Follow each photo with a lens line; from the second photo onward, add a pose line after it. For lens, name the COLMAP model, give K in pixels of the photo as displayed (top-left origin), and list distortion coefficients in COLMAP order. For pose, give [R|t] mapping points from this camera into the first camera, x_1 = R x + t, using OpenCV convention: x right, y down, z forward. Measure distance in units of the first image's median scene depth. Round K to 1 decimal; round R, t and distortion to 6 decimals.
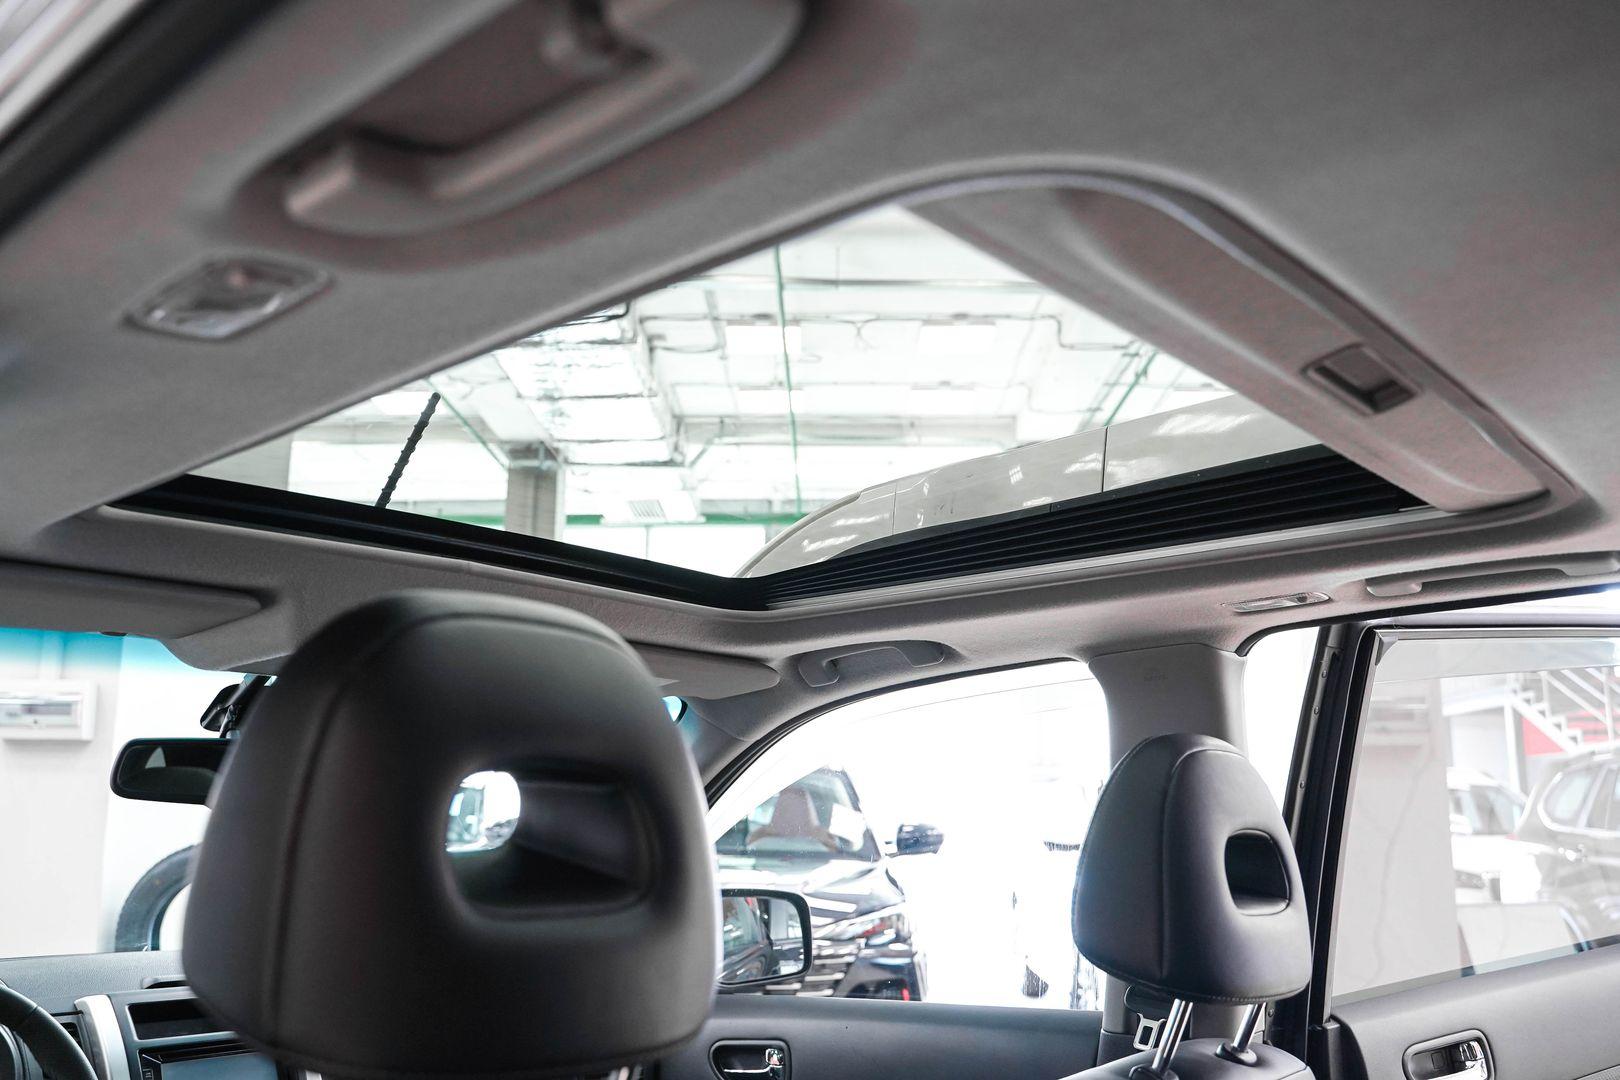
lens RADIAL K [[1326.3, 0, 810.5], [0, 1326.3, 534.8], [0, 0, 1]] dist [-0.118560, 0.080738]
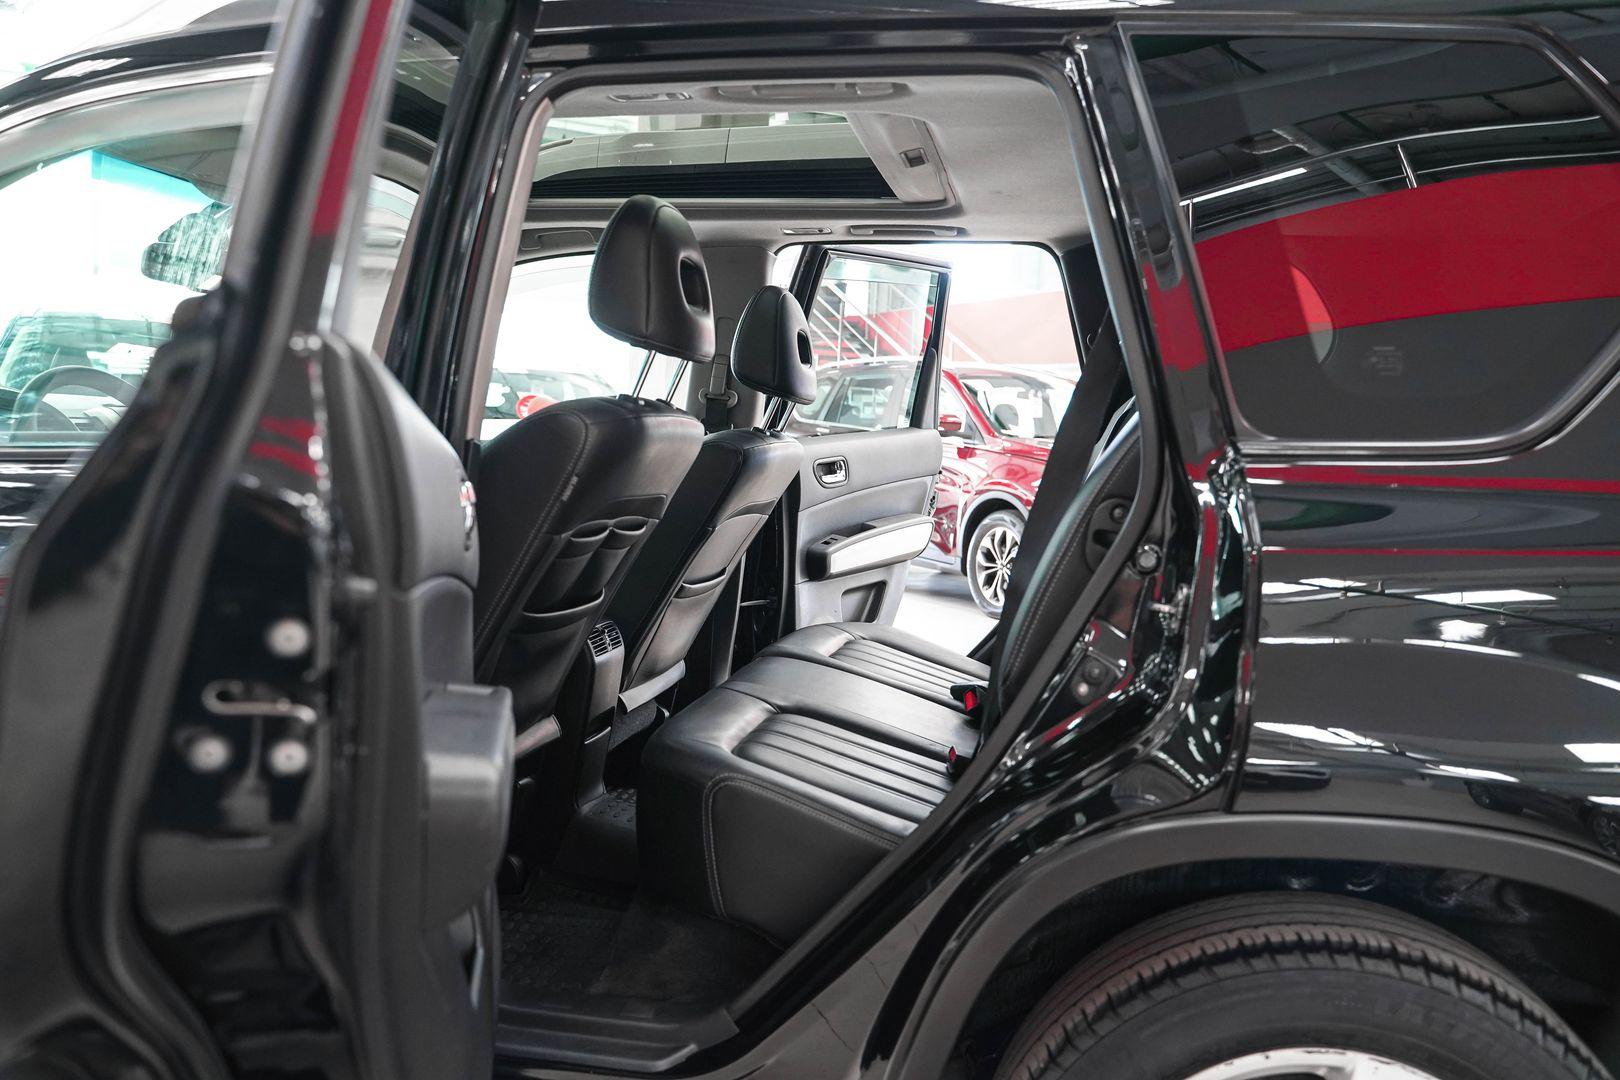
lens RADIAL K [[1326.3, 0, 809.9], [0, 1326.3, 538.9], [0, 0, 1]] dist [-0.118560, 0.080738]
pose [[0.845857, -0.005749, 0.533379, -0.646570], [-0.148635, 0.957796, 0.246036, 0.004739], [-0.512283, -0.287390, 0.809304, -0.710837]]
